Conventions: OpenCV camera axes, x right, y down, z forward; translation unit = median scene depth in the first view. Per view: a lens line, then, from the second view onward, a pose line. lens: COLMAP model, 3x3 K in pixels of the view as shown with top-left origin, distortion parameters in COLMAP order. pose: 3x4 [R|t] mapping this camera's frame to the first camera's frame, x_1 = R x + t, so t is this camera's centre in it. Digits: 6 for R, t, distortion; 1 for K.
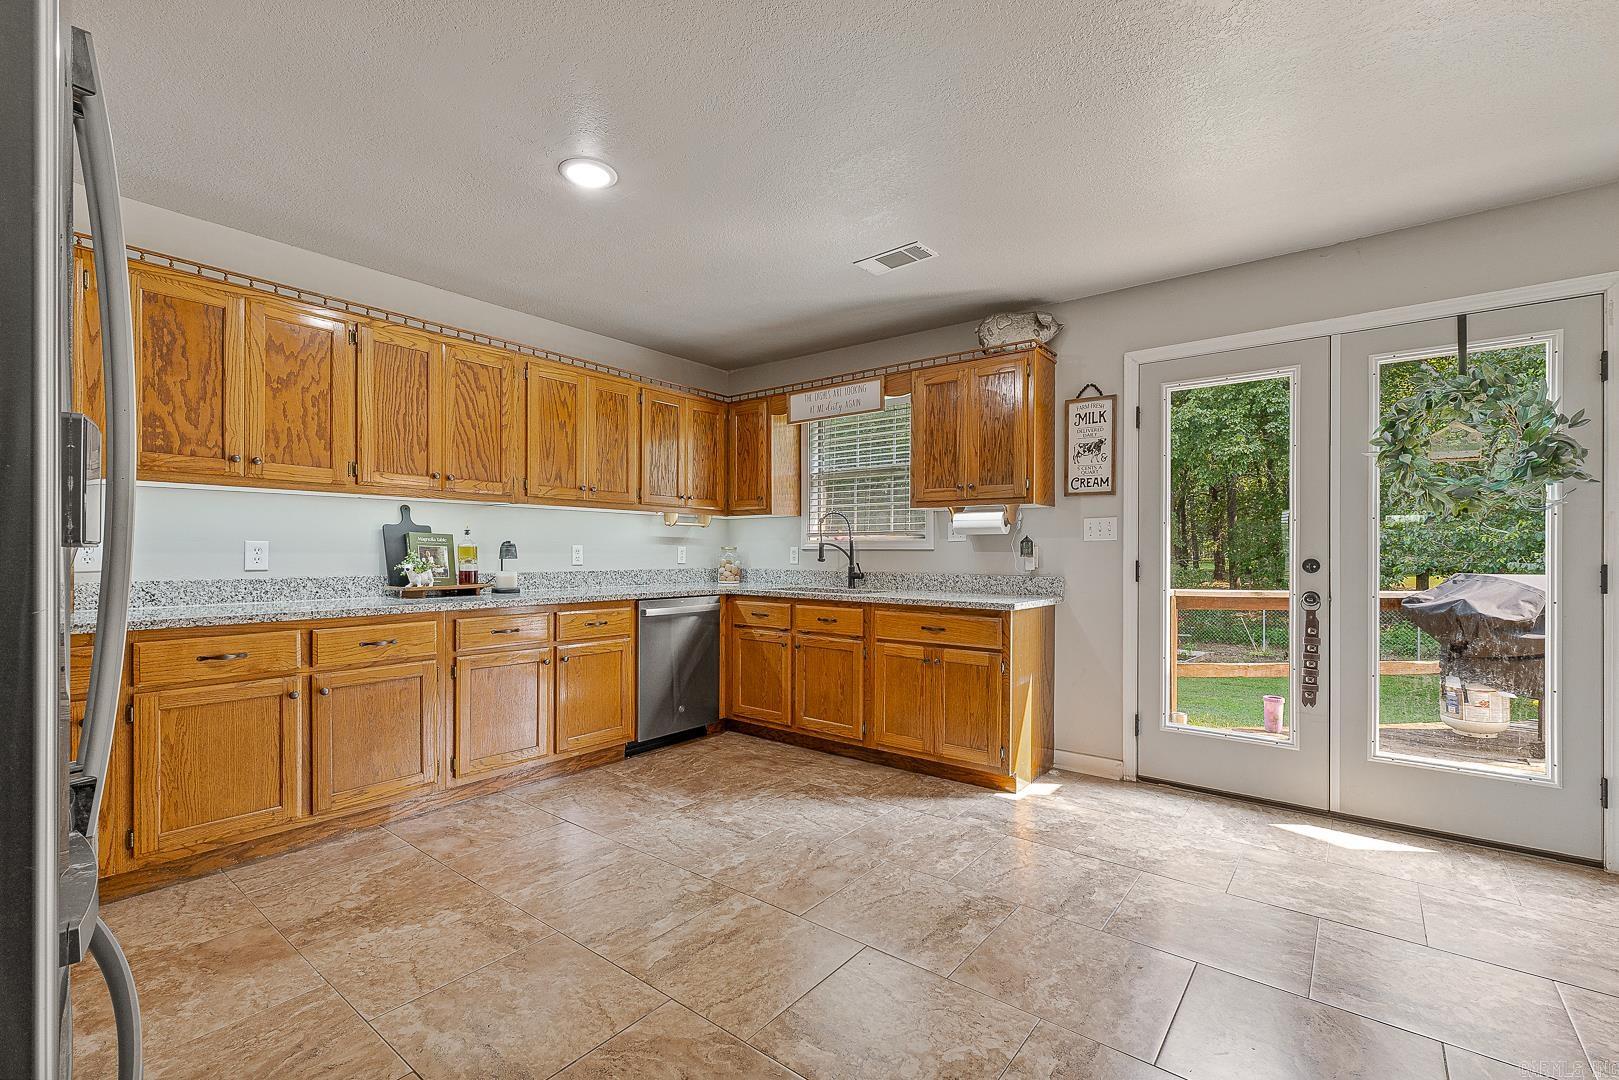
lens RADIAL K [[706.3, 0, 825.9], [0, 706.3, 556.8], [0, 0, 1]] dist [0.008421, 0.000900]
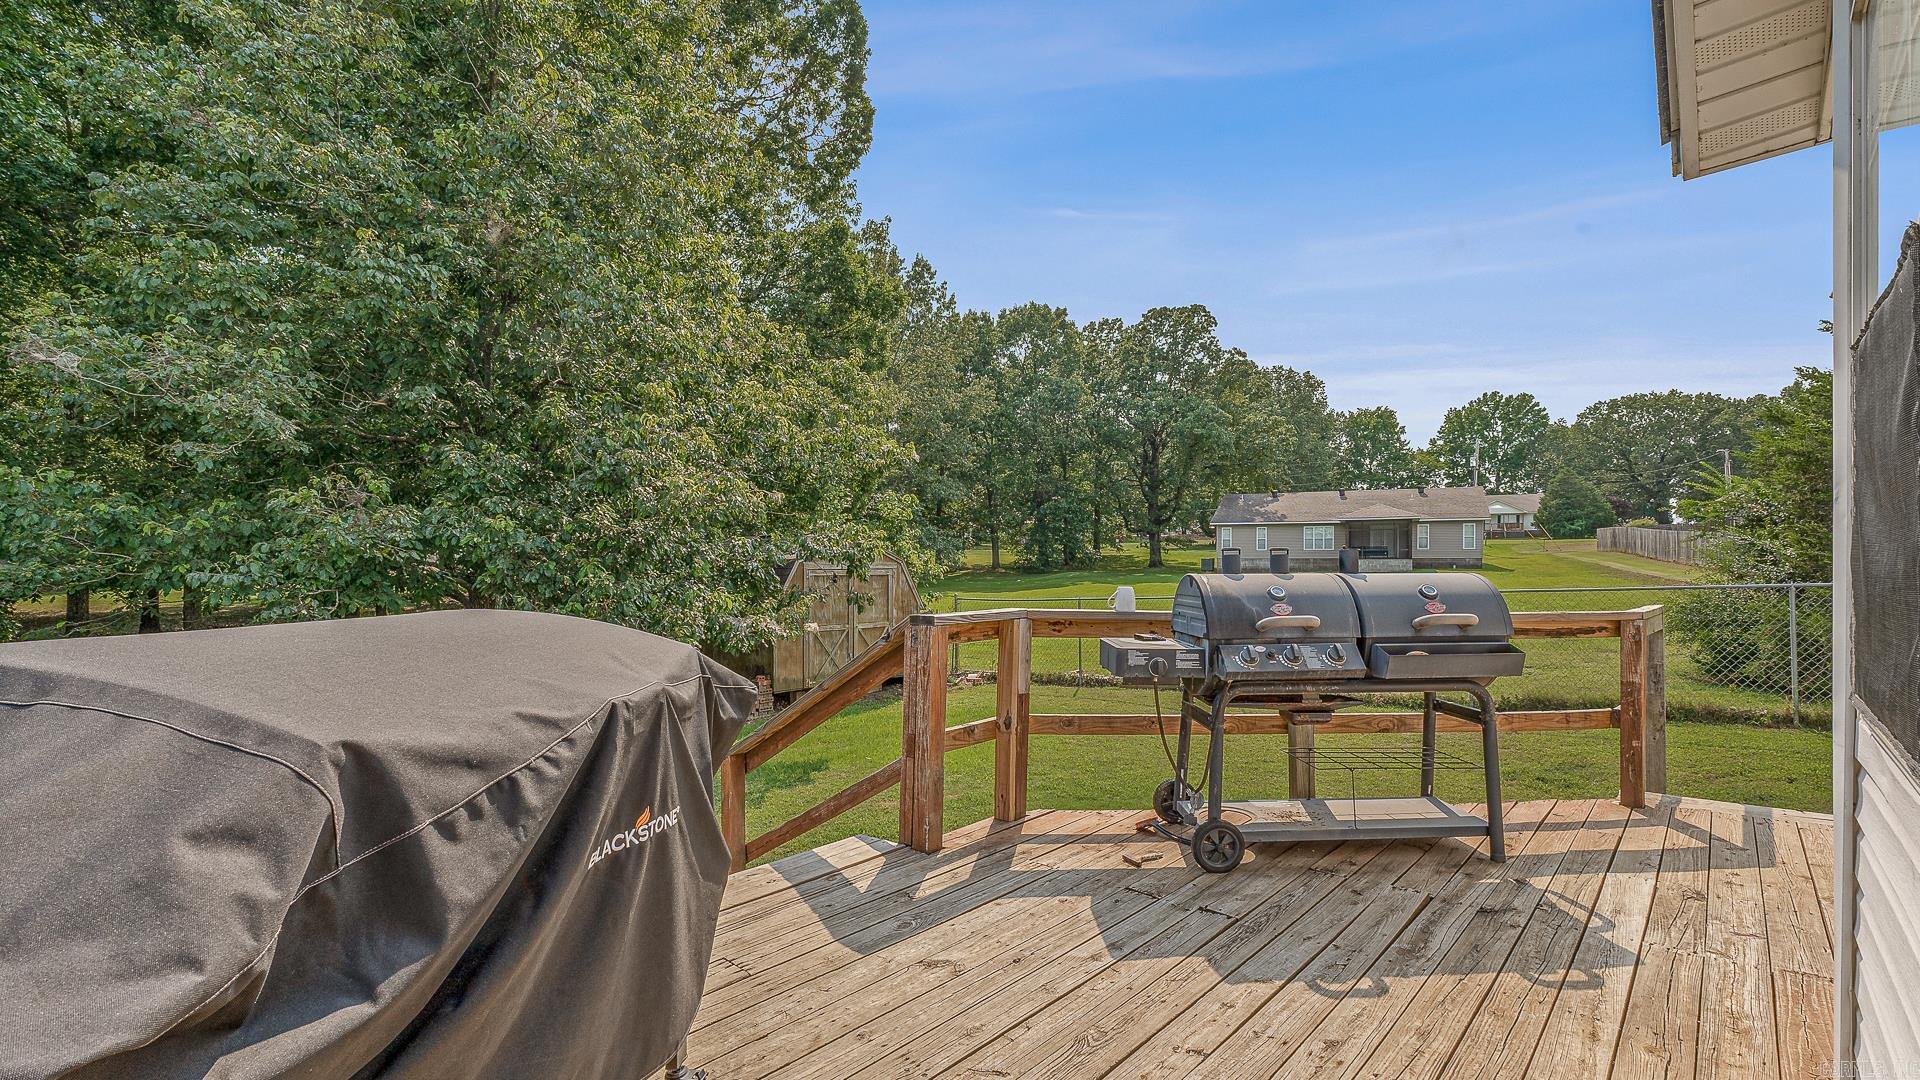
lens RADIAL K [[848.4, 0, 973.0], [0, 848.4, 549.8], [0, 0, 1]] dist [0.018564, 0.000196]
pose [[0.077368, 0.012629, 0.996923, 0.880771], [0.004373, 0.999906, -0.013006, 0.004269], [-0.996993, 0.005365, 0.077306, 0.895362]]
